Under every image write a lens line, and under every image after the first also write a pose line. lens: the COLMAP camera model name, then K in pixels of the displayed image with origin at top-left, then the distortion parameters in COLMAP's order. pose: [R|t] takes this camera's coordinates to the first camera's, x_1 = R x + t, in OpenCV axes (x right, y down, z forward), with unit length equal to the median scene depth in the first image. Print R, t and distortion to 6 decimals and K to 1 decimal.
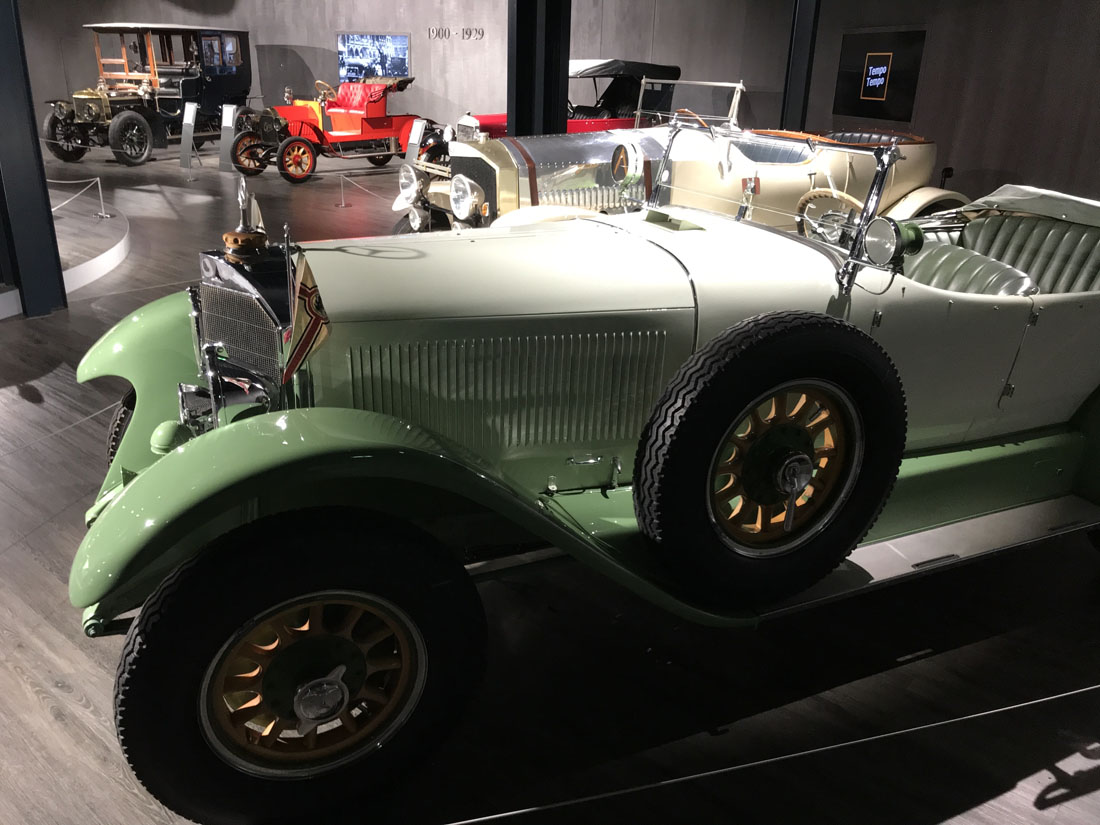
lens RADIAL K [[902.1, 0, 550.4], [0, 902.1, 410.3], [0, 0, 1]] dist [0.050529, -0.052038]
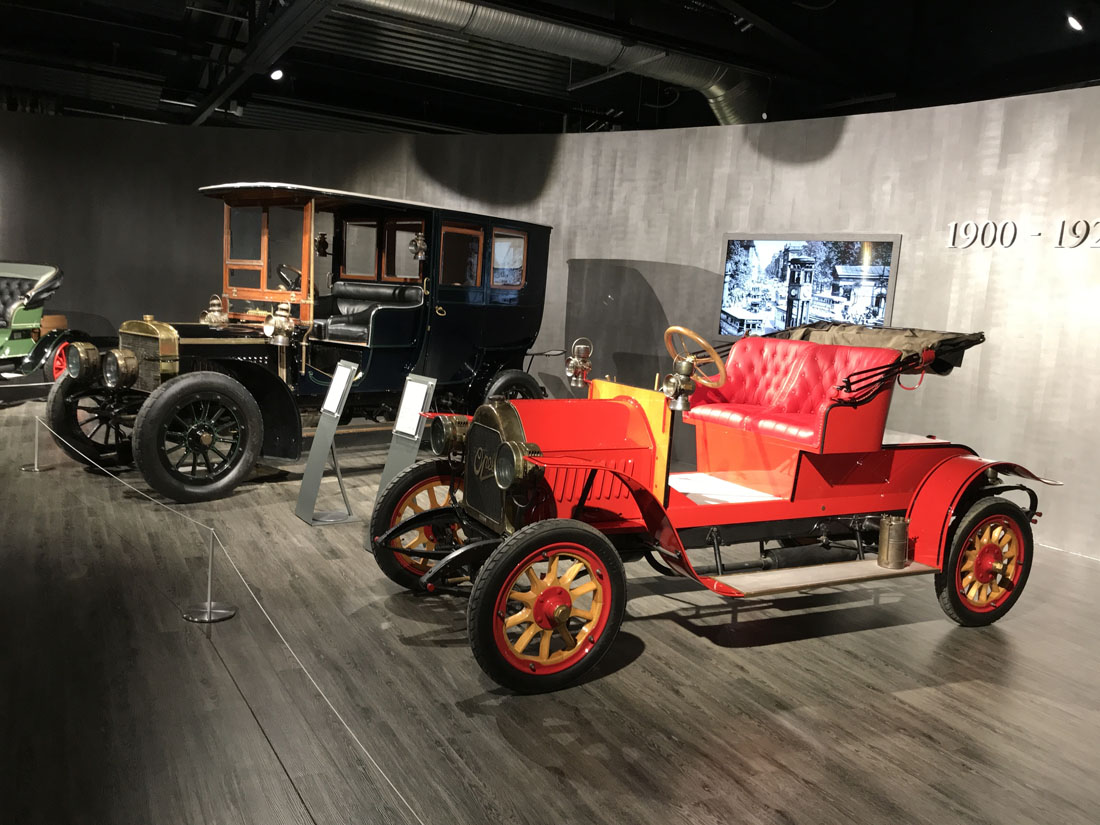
lens RADIAL K [[902.1, 0, 557.7], [0, 902.1, 406.8], [0, 0, 1]] dist [0.050529, -0.052038]
pose [[0.933168, 0.088531, -0.348369, -0.169318], [-0.177314, 0.956441, -0.231906, -0.238146], [0.312663, 0.278177, 0.908218, 0.661519]]
